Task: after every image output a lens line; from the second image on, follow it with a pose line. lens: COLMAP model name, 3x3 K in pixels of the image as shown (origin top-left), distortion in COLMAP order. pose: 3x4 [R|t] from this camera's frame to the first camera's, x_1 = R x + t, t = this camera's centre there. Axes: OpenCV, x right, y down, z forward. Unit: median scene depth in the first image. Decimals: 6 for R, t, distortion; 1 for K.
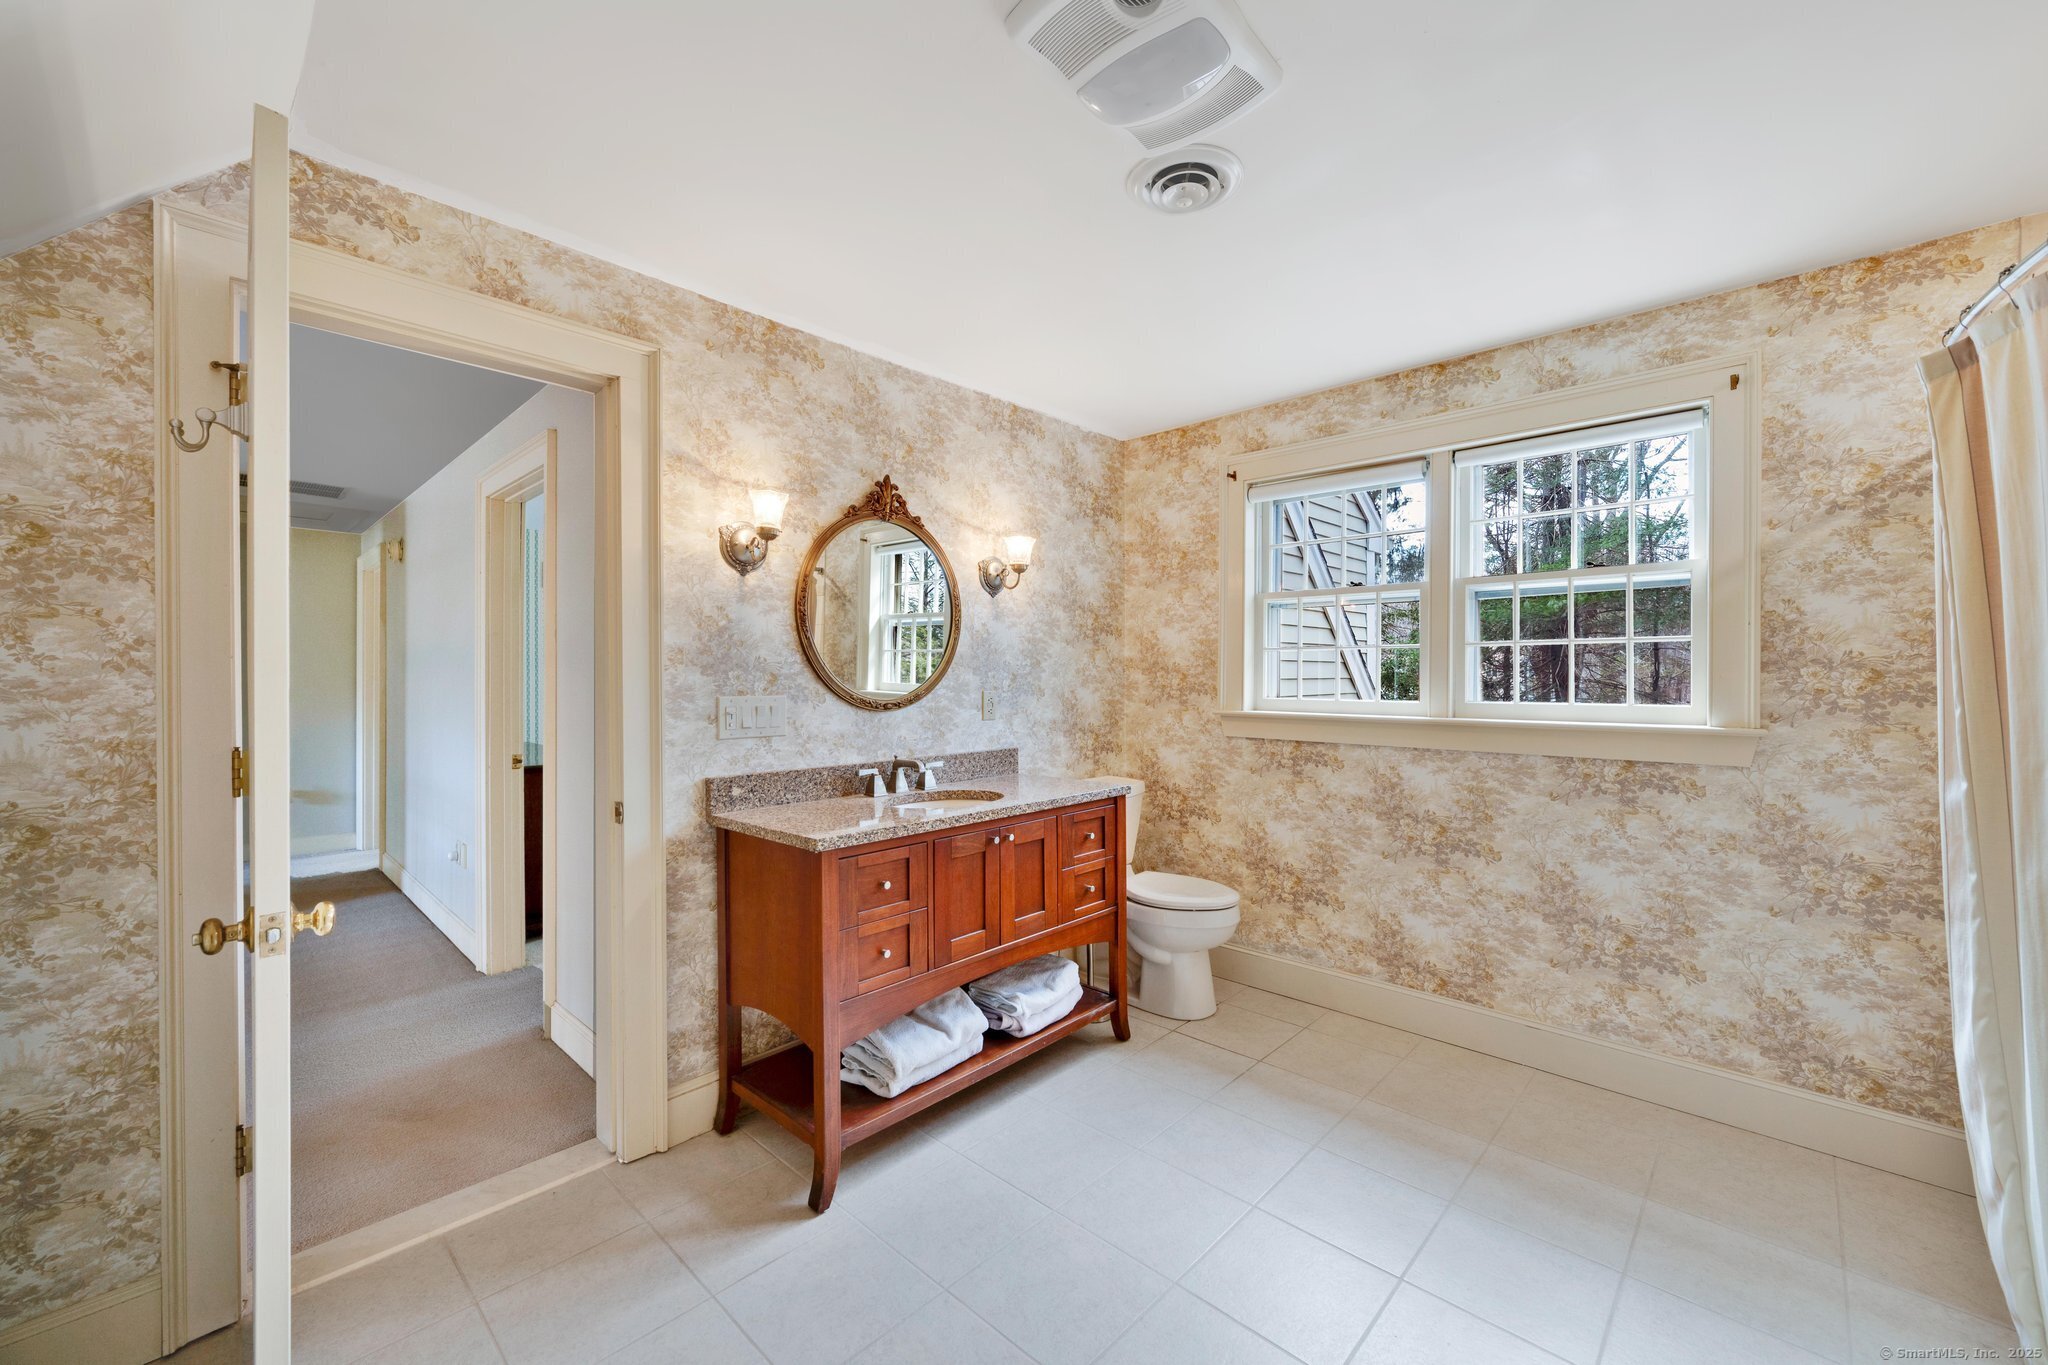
lens RADIAL K [[813.6, 0, 1030.2], [0, 813.6, 655.7], [0, 0, 1]] dist [0.000033, -0.000056]
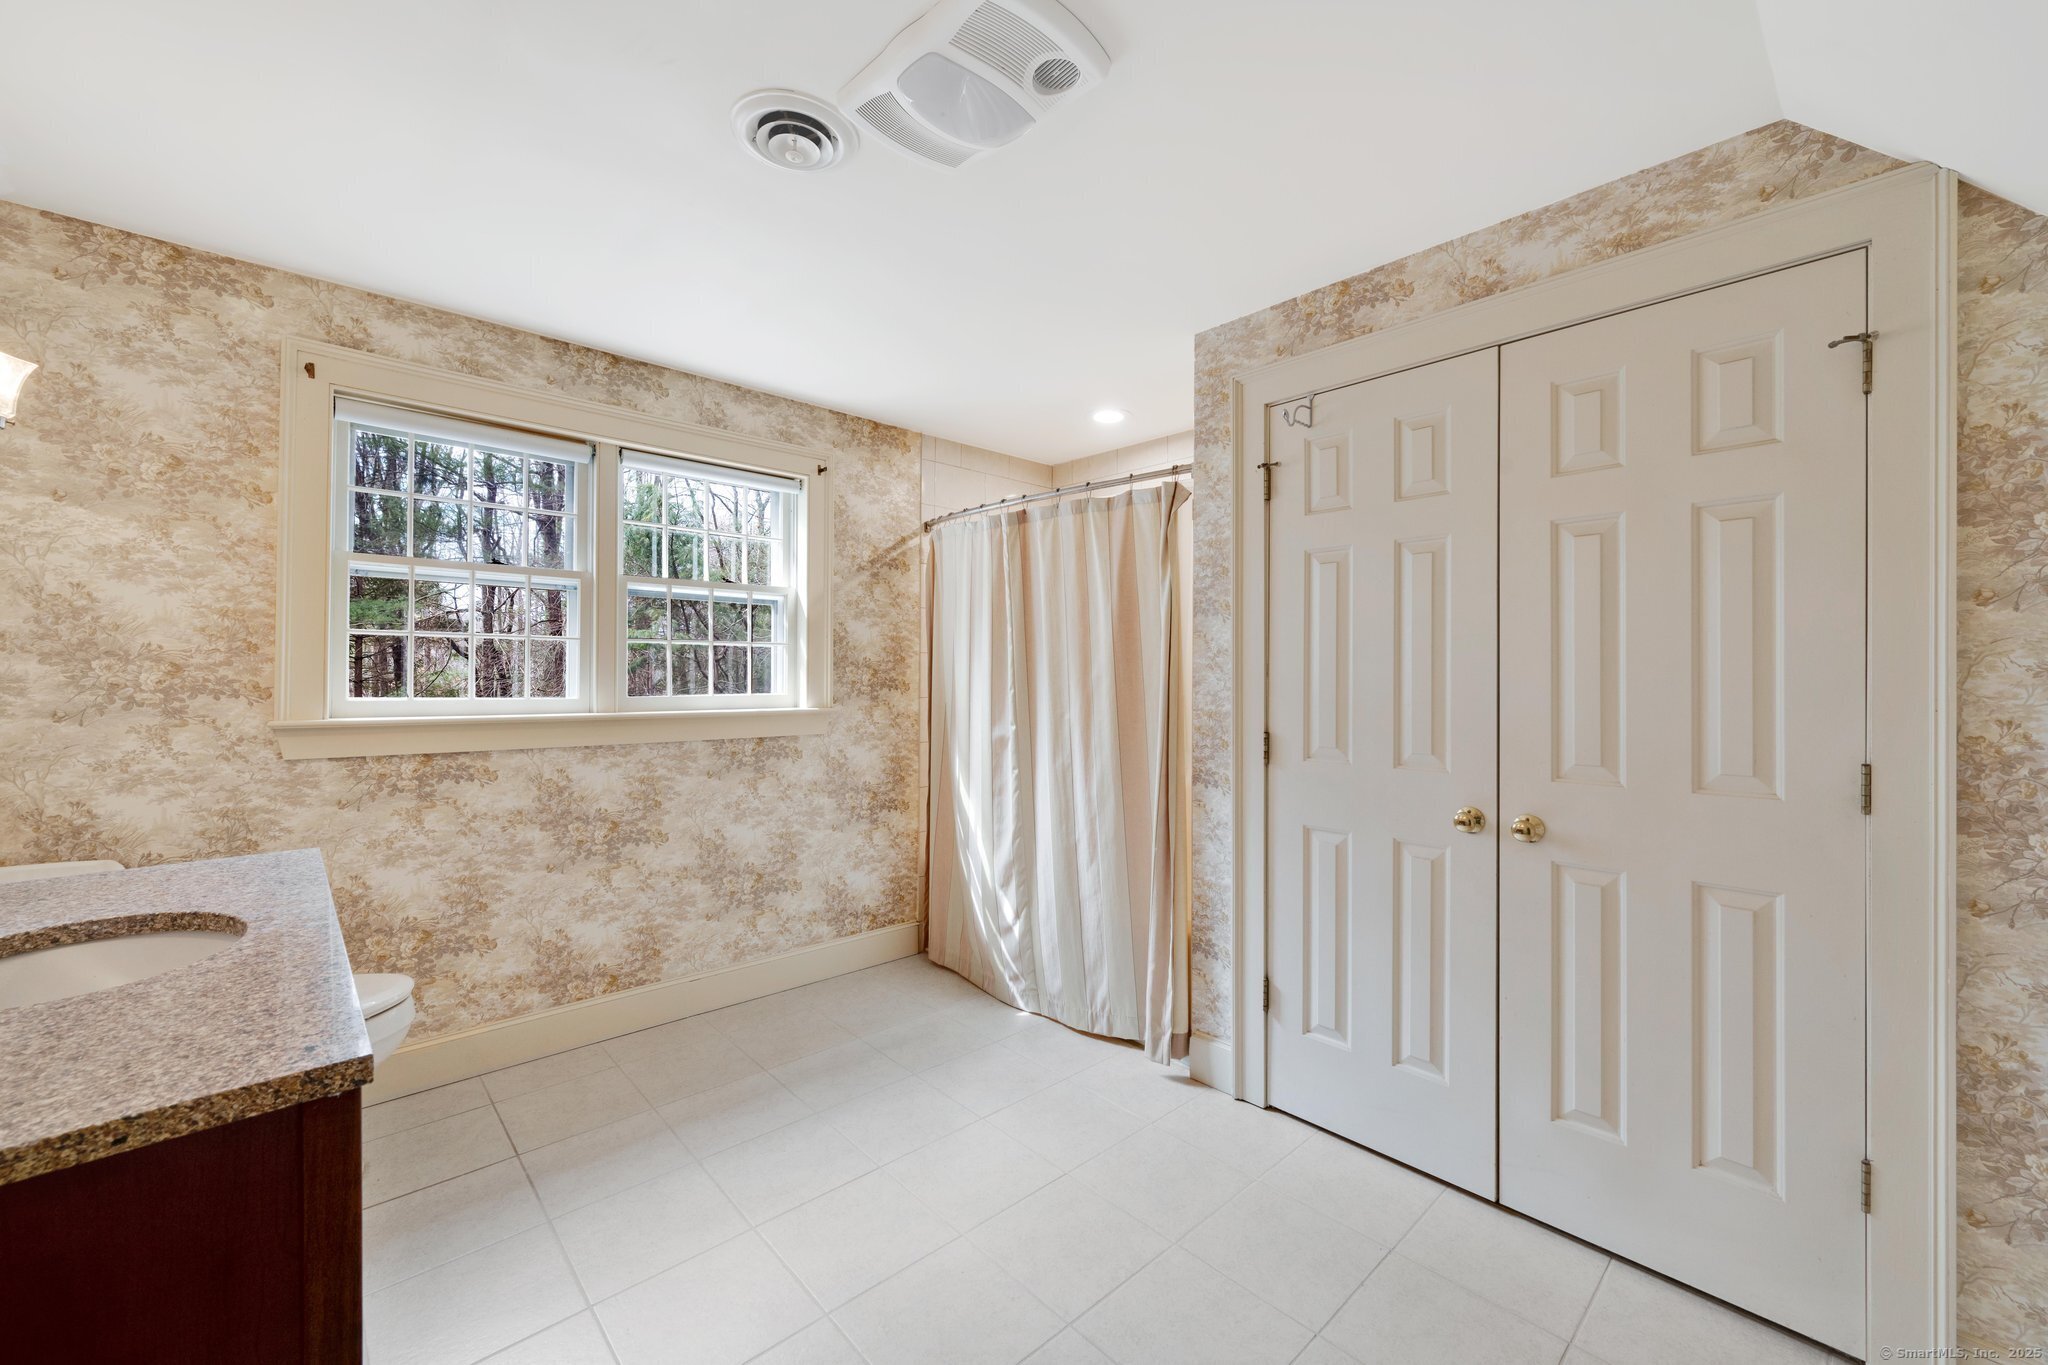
lens RADIAL K [[813.6, 0, 1030.2], [0, 813.6, 655.7], [0, 0, 1]] dist [0.000033, -0.000056]
pose [[0.057914, 0.024191, 0.998028, -0.450181], [-0.031785, 0.999244, -0.022376, 0.012314], [-0.997815, -0.030426, 0.058639, 0.428504]]
